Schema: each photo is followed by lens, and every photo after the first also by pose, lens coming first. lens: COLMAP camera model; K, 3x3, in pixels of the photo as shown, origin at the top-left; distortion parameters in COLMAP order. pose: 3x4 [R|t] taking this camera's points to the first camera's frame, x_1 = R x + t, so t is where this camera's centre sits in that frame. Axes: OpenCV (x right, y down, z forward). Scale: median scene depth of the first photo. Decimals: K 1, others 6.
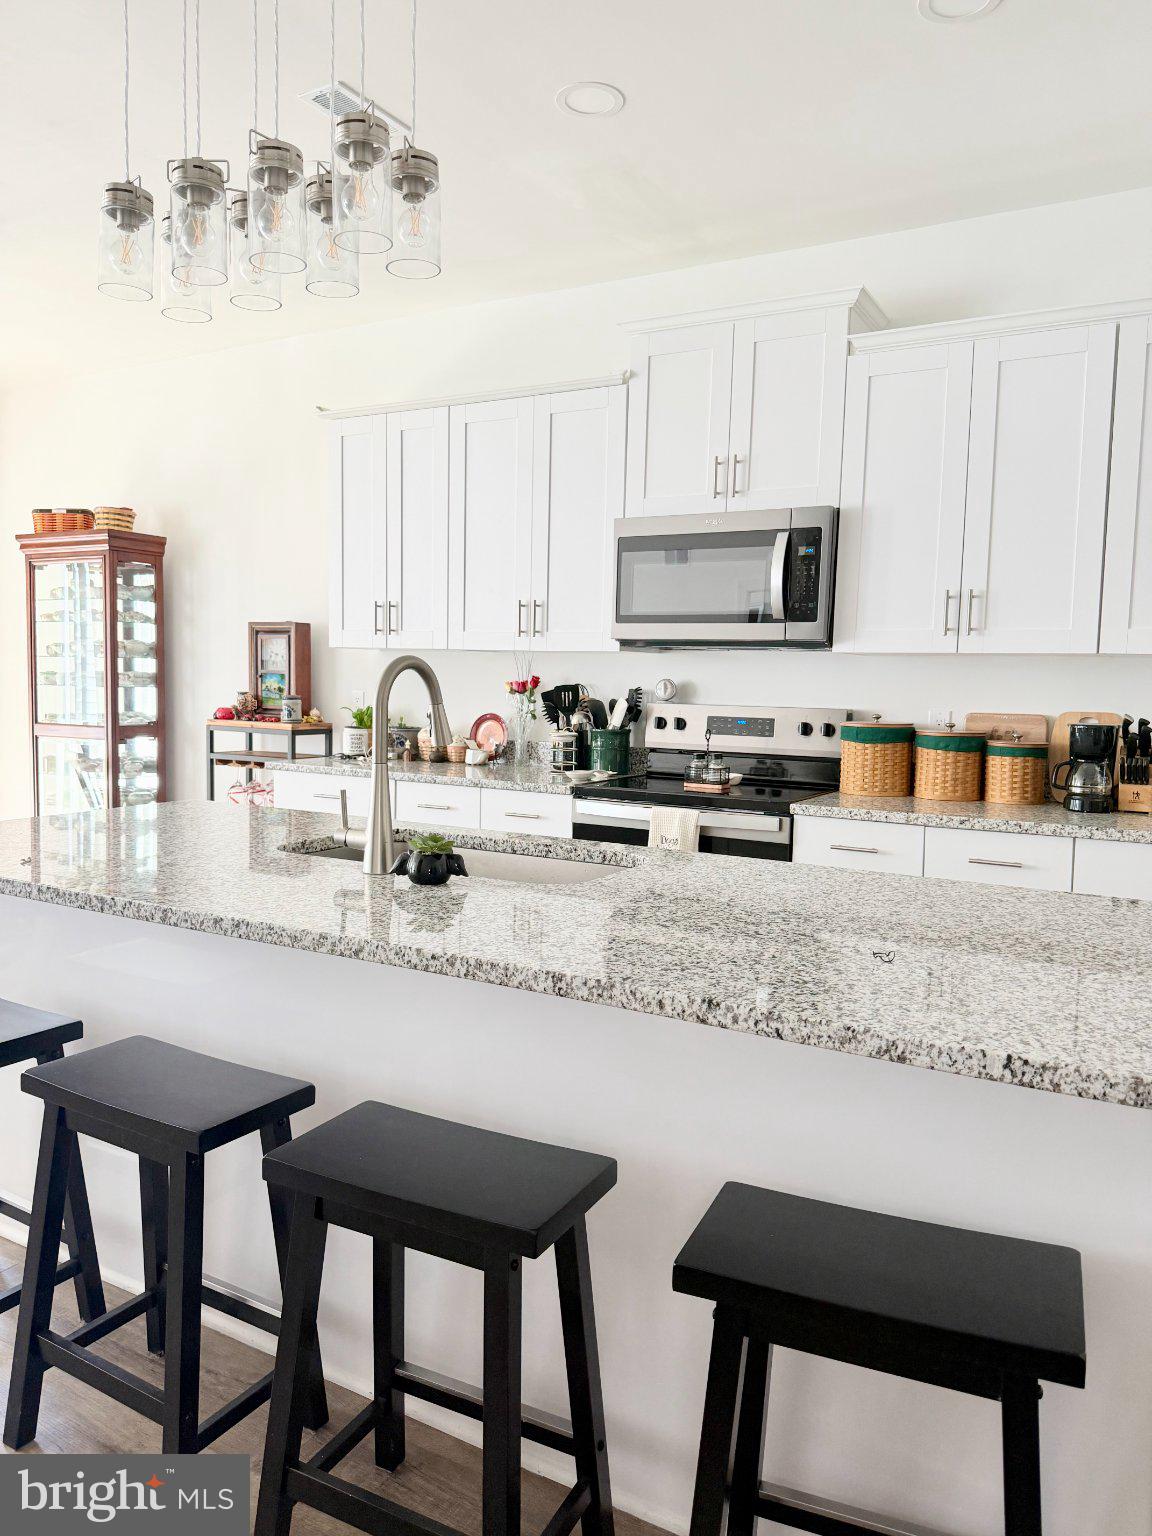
lens RADIAL K [[1073.1, 0, 576.0], [0, 1073.1, 768.0], [0, 0, 1]] dist [0.124400, -0.206541]
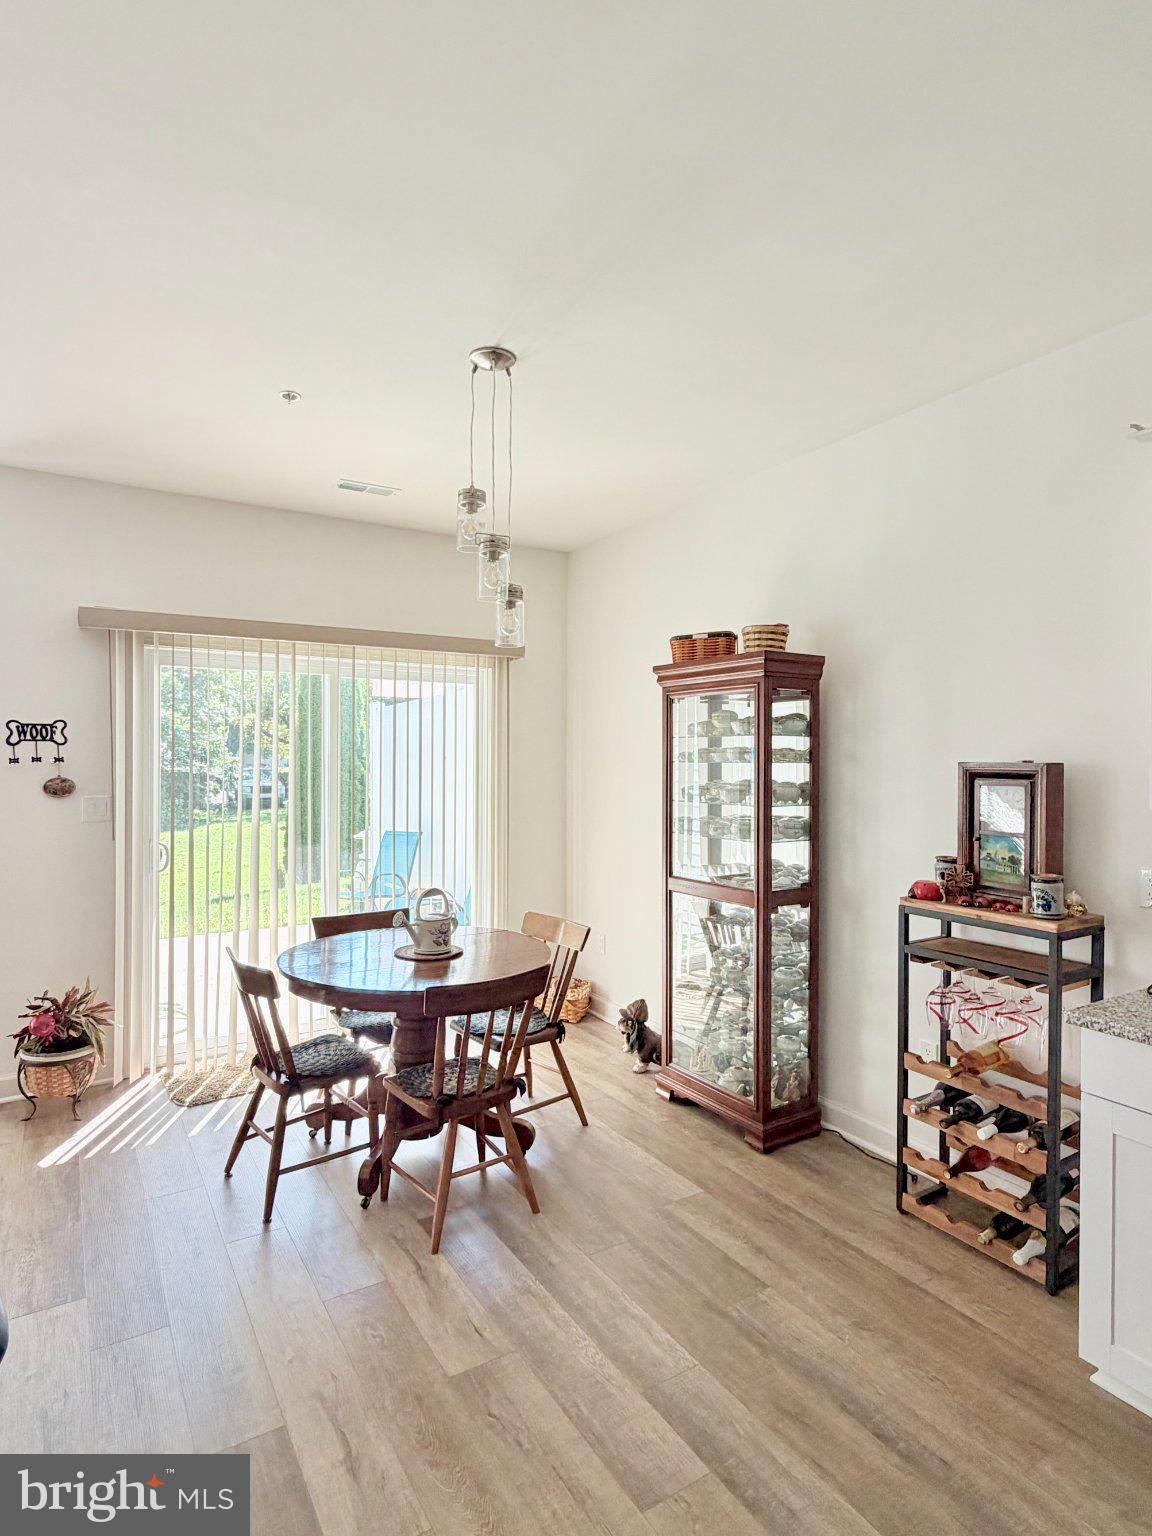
lens RADIAL K [[803.4, 0, 576.0], [0, 803.4, 768.0], [0, 0, 1]] dist [-0.064317, -0.000019]
pose [[0.880073, -0.014982, -0.474603, -0.333871], [-0.019964, 0.997451, -0.068506, -0.108827], [0.474419, 0.069765, 0.877530, 0.515080]]
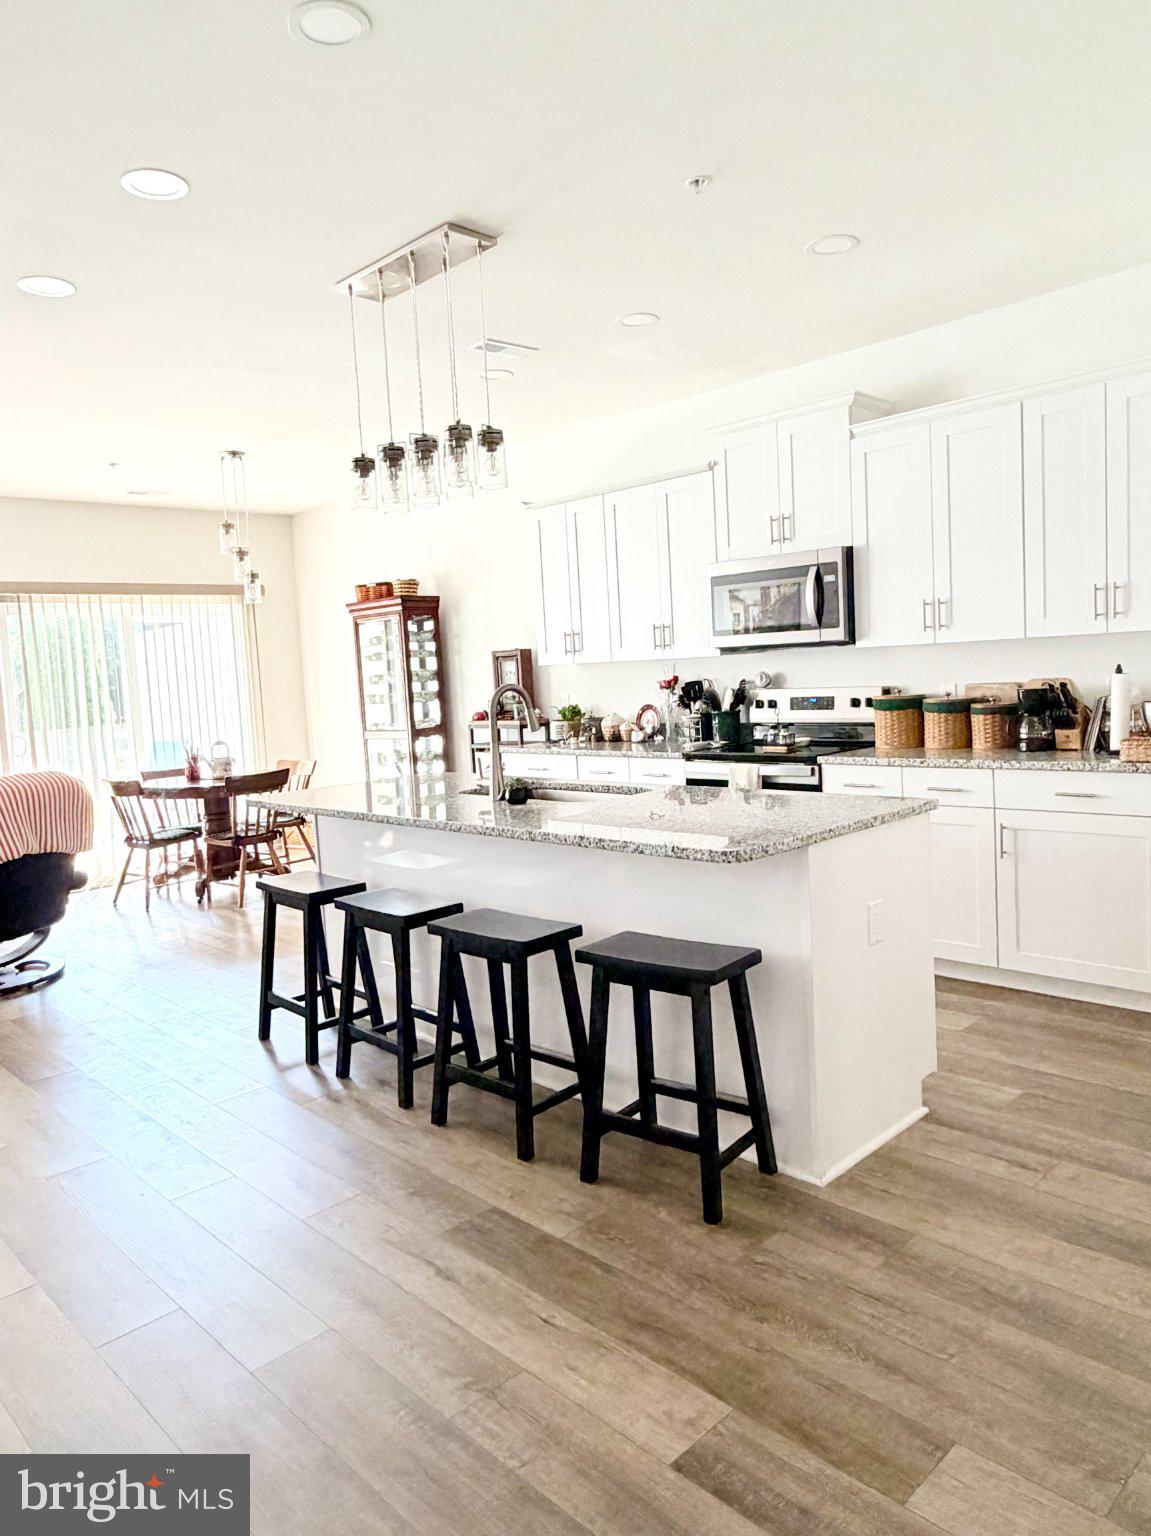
lens RADIAL K [[1023.5, 0, 575.5], [0, 1023.5, 768.0], [0, 0, 1]] dist [0.001850, 0.000273]
pose [[0.958278, -0.048248, -0.281735, 0.212737], [0.053335, 0.998522, 0.010411, 0.013018], [0.280816, -0.025003, 0.959436, -0.319239]]
